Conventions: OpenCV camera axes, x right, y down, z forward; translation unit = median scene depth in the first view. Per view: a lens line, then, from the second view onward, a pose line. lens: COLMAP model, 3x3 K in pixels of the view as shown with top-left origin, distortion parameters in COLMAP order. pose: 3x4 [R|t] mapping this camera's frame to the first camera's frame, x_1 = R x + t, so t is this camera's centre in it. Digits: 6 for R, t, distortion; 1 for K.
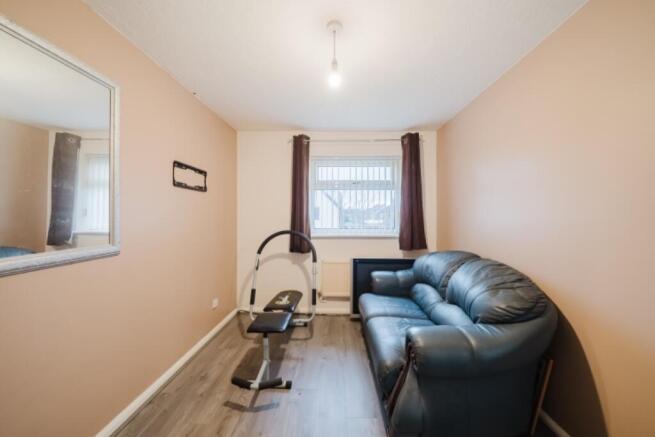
lens RADIAL K [[226.6, 0, 328.9], [0, 226.6, 218.6], [0, 0, 1]] dist [0.002699, 0.000050]
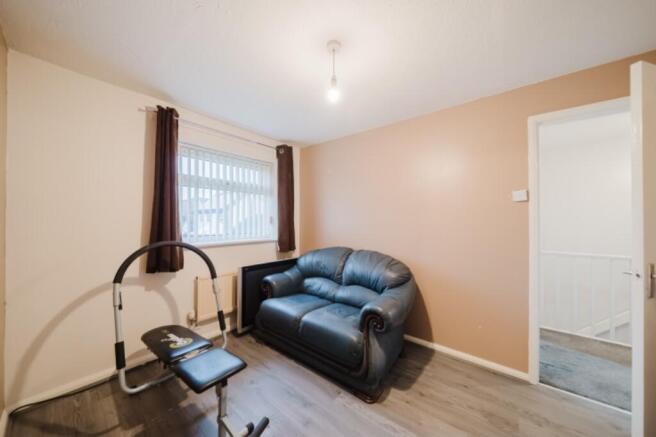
lens RADIAL K [[227.0, 0, 324.4], [0, 227.0, 220.3], [0, 0, 1]] dist [0.002699, 0.000050]
pose [[0.622234, 0.001940, 0.782829, -0.419963], [0.001363, 0.999993, -0.003561, -0.008596], [-0.782830, 0.003283, 0.622227, 0.180552]]
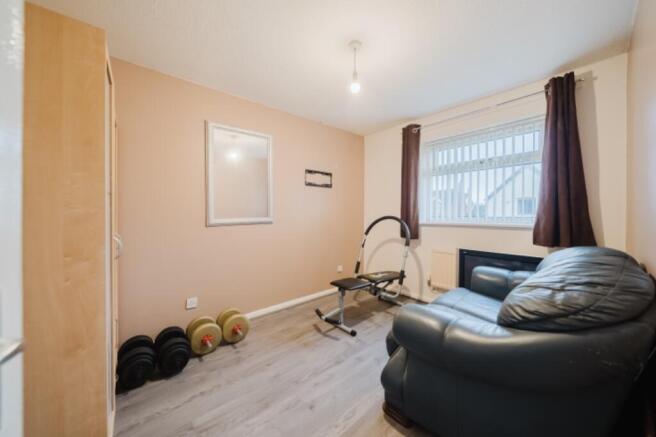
lens RADIAL K [[227.0, 0, 329.7], [0, 227.0, 215.1], [0, 0, 1]] dist [0.002699, 0.000050]
pose [[0.677751, 0.002776, -0.735286, 0.433377], [-0.000729, 0.999995, 0.003104, 0.043356], [0.735291, -0.001568, 0.677749, 0.026276]]
